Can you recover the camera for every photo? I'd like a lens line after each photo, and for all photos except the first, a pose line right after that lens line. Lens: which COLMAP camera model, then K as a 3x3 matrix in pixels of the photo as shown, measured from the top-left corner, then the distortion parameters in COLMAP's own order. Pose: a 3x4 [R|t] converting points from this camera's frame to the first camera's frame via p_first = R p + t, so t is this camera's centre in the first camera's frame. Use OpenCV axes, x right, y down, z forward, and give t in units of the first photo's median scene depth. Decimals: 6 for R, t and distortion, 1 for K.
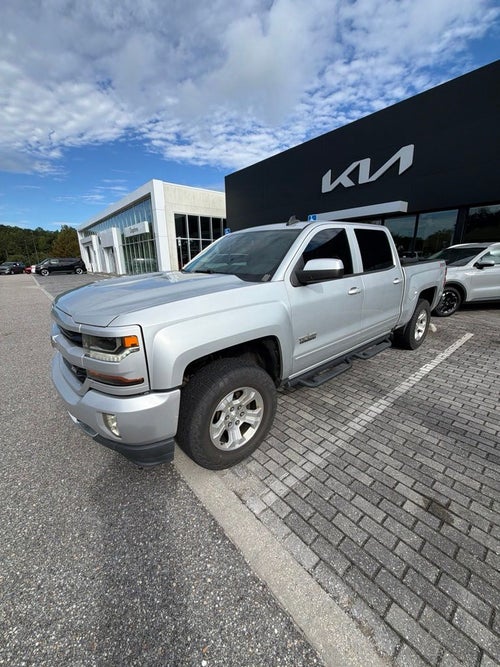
lens RADIAL K [[265.1, 0, 249.9], [0, 265.1, 333.2], [0, 0, 1]] dist [0.003415, -0.000773]
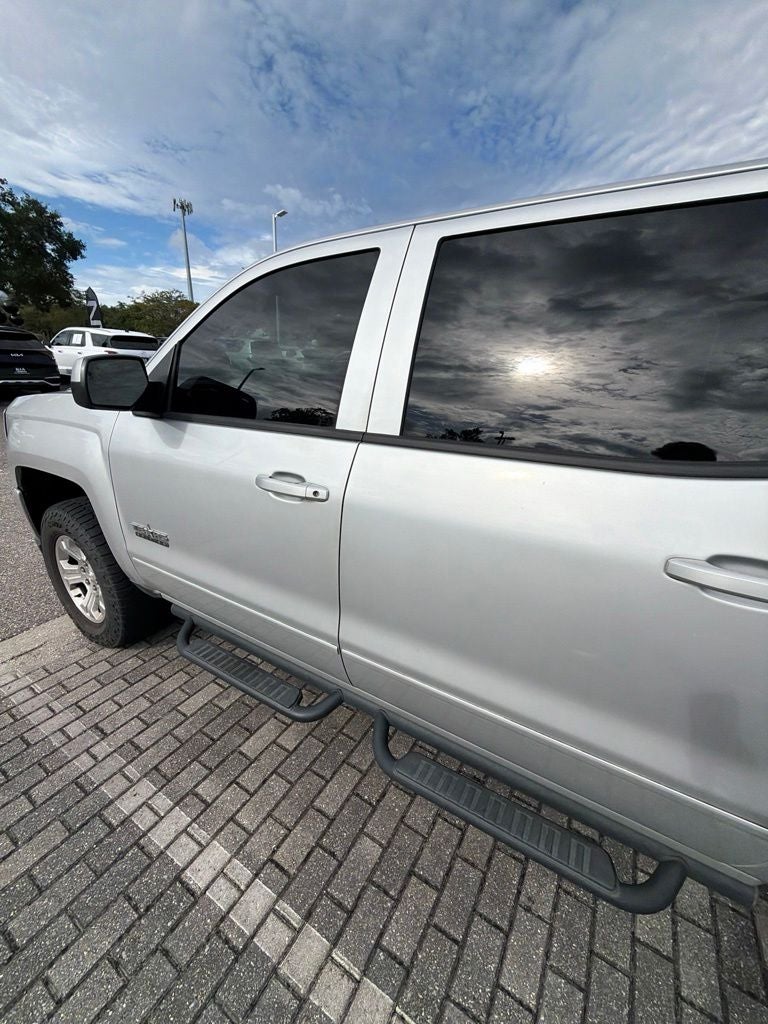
lens RADIAL K [[407.0, 0, 386.7], [0, 407.0, 515.6], [0, 0, 1]] dist [0.003415, -0.000773]
pose [[0.320839, 0.368198, -0.872635, 0.582237], [-0.301674, 0.913085, 0.274350, -0.199206], [0.897806, 0.175230, 0.404029, 0.668858]]
